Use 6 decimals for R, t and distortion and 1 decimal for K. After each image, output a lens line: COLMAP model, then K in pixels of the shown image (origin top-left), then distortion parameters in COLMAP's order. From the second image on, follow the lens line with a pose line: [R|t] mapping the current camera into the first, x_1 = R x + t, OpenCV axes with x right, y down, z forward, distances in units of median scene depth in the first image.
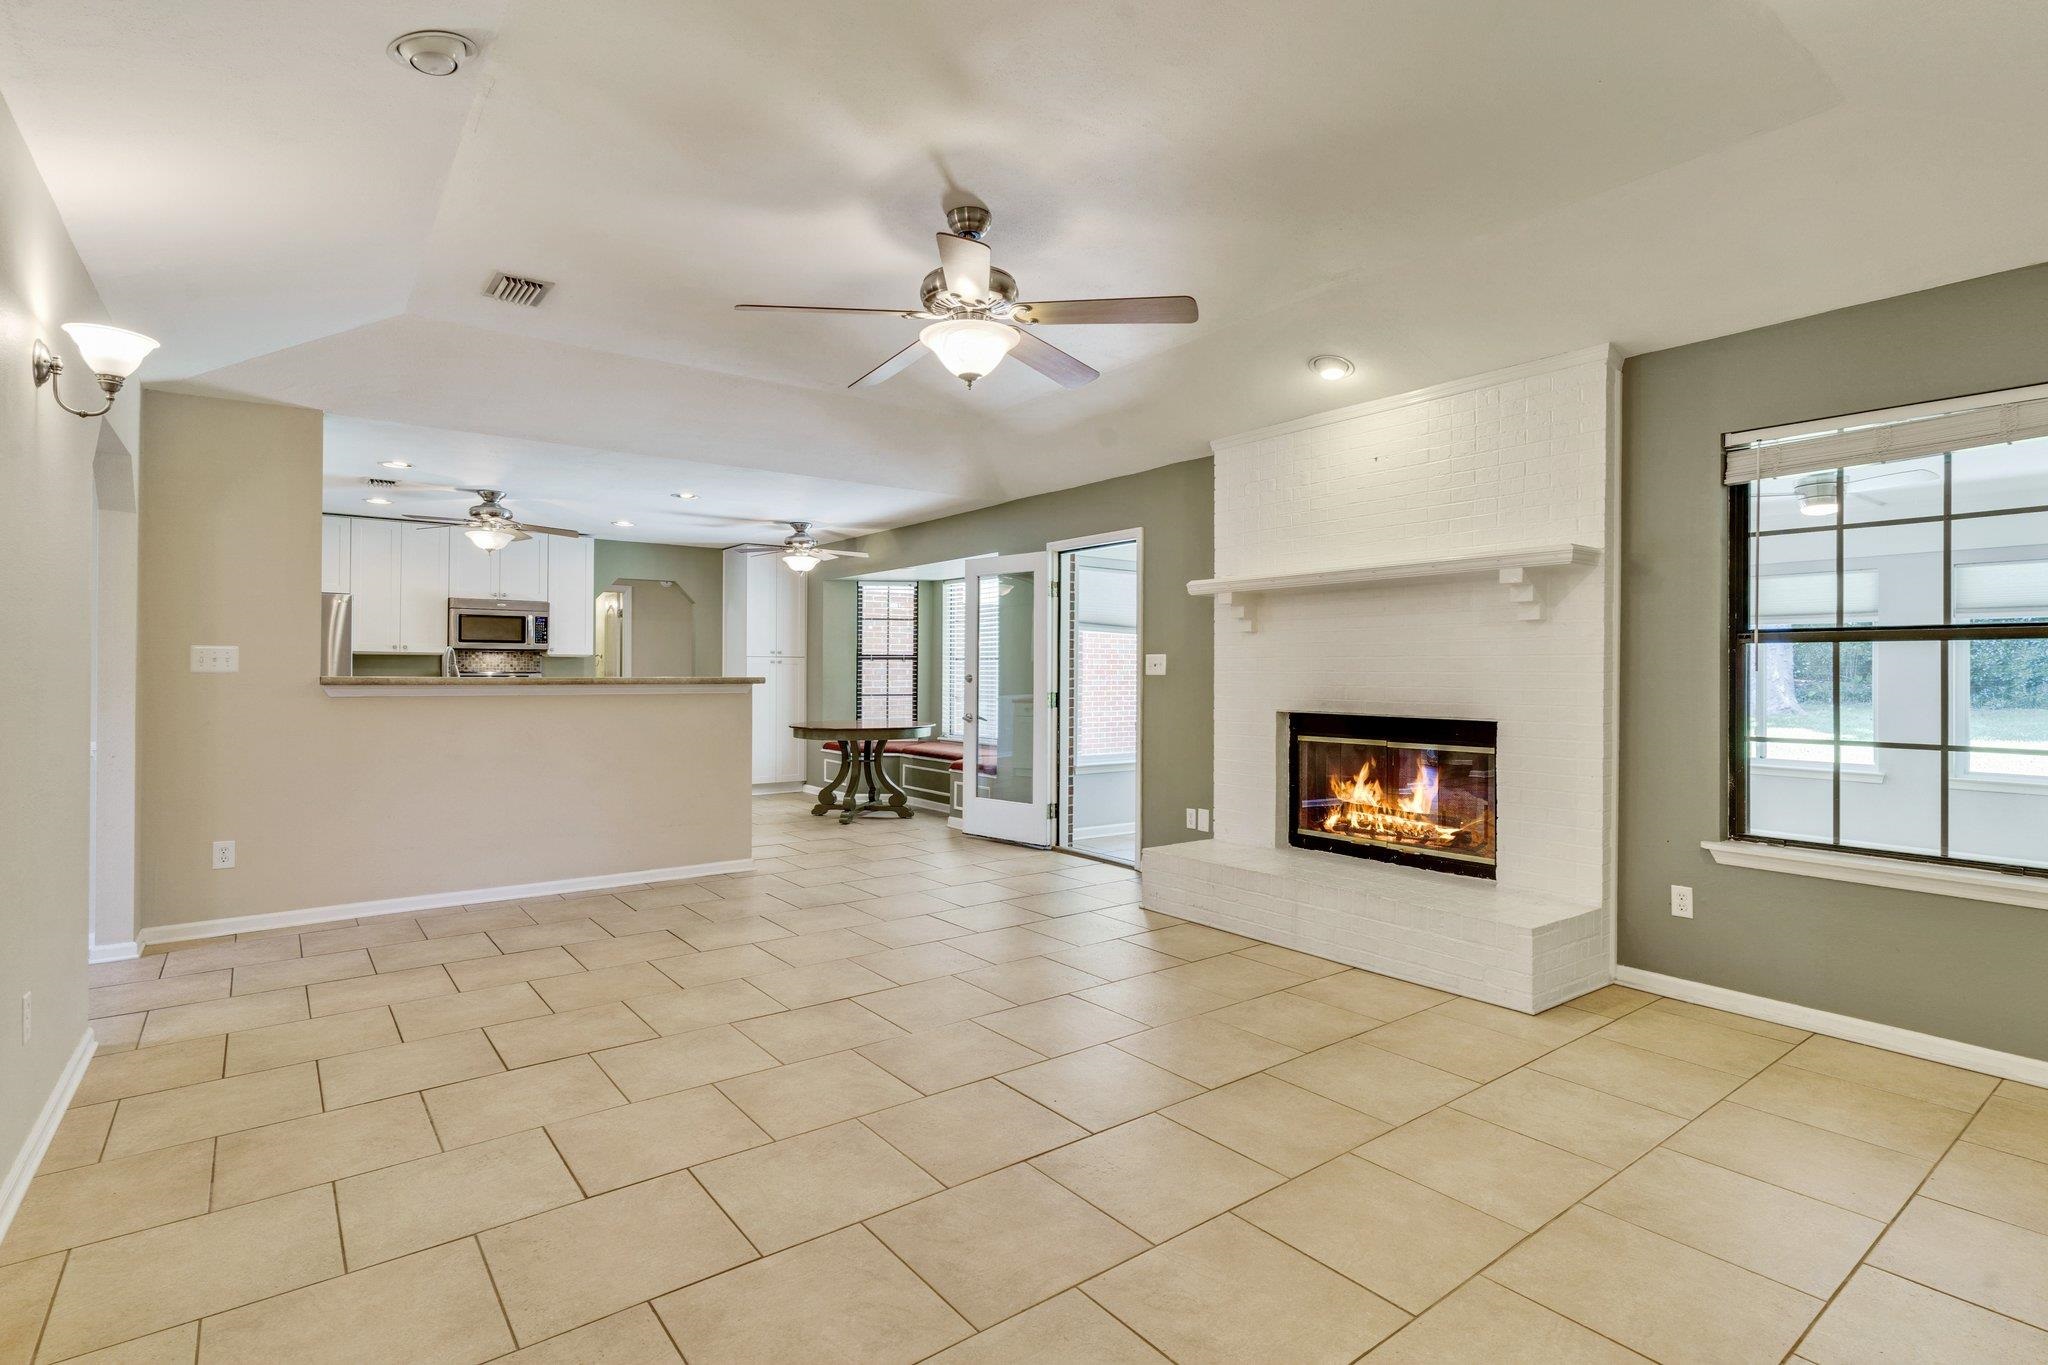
lens RADIAL K [[999.9, 0, 1023.4], [0, 999.9, 676.8], [0, 0, 1]] dist [0.002749, 0.000007]
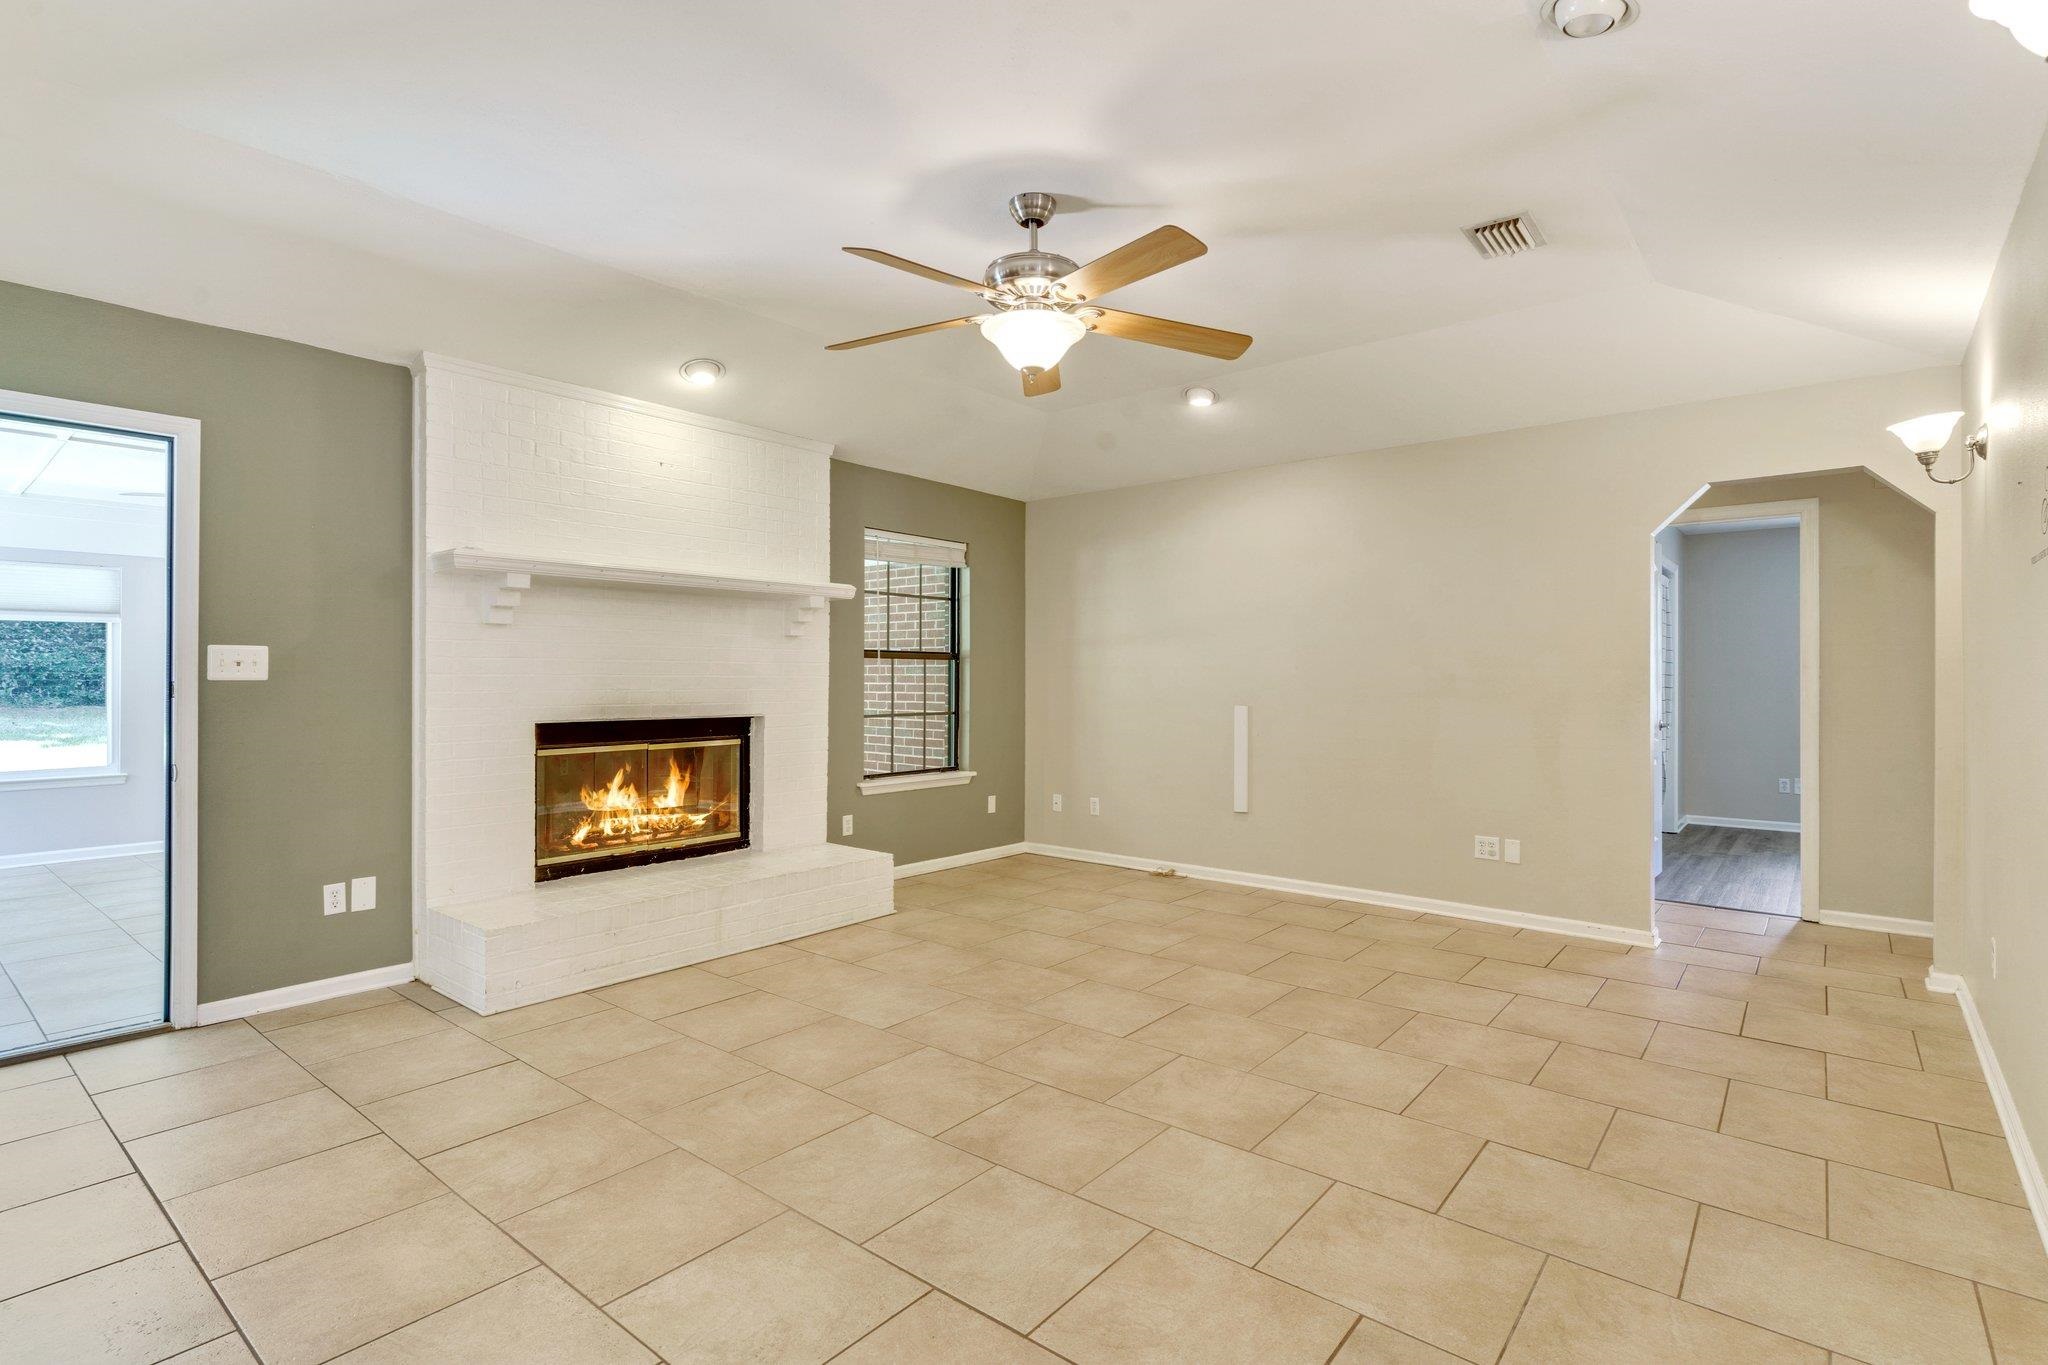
lens RADIAL K [[974.8, 0, 1014.7], [0, 974.8, 674.7], [0, 0, 1]] dist [0.001830, 0.000524]
pose [[-0.226632, -0.002053, 0.973978, -0.688841], [0.001360, 0.999996, 0.002424, -0.007487], [-0.973979, 0.001874, -0.226629, 0.877039]]
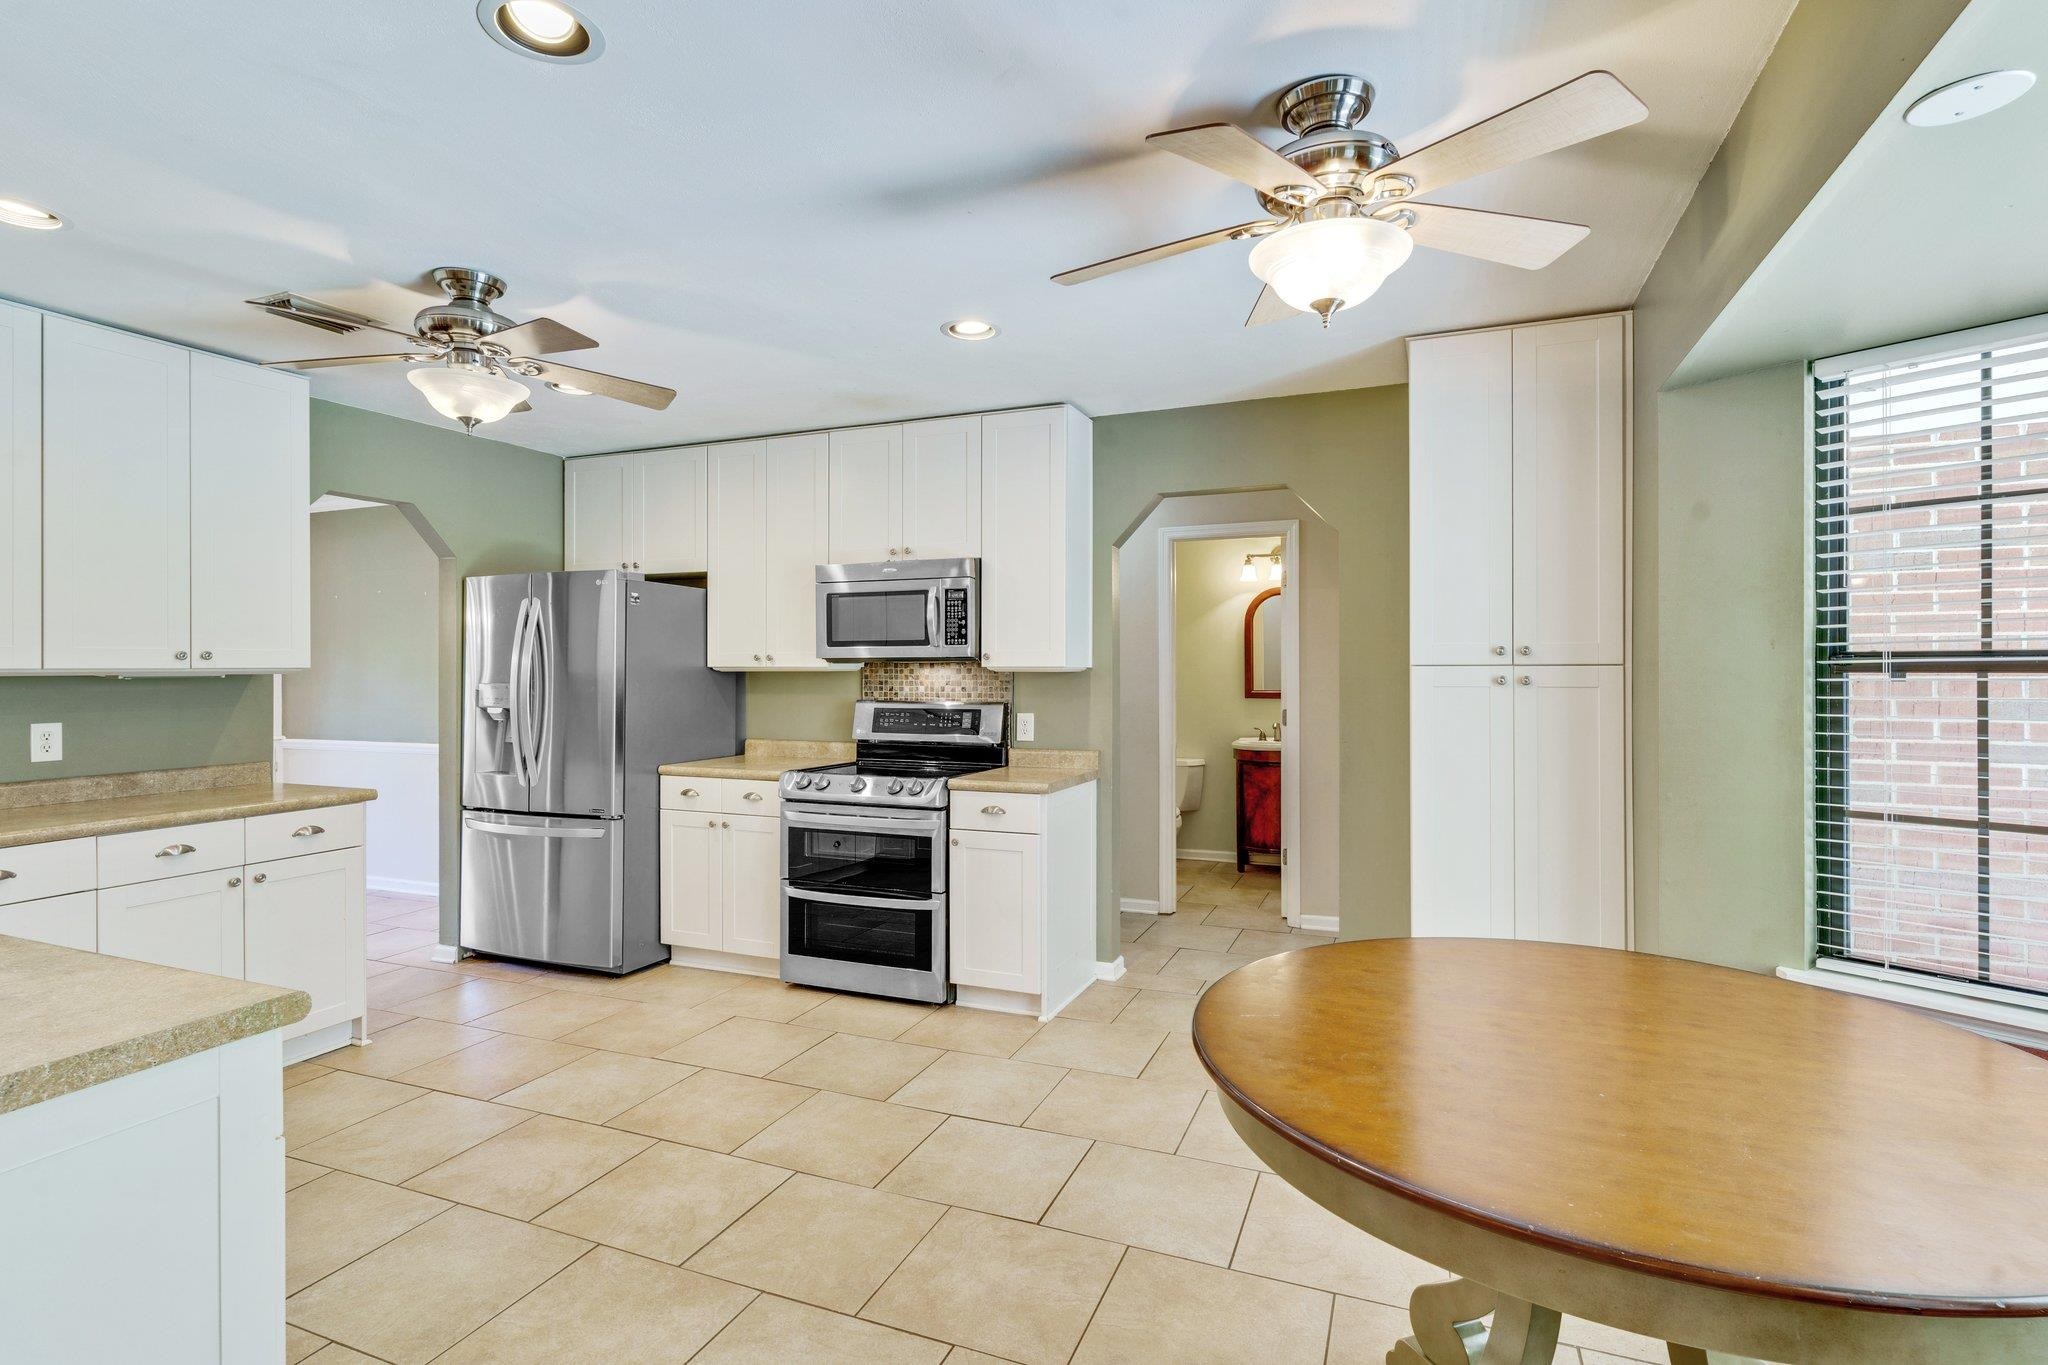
lens RADIAL K [[973.4, 0, 1034.0], [0, 973.4, 668.4], [0, 0, 1]] dist [0.000784, 0.000102]
pose [[0.510757, -0.007202, -0.859695, -0.116700], [0.001106, 0.999970, -0.007720, -0.034292], [0.859724, 0.002992, 0.510750, 1.463019]]
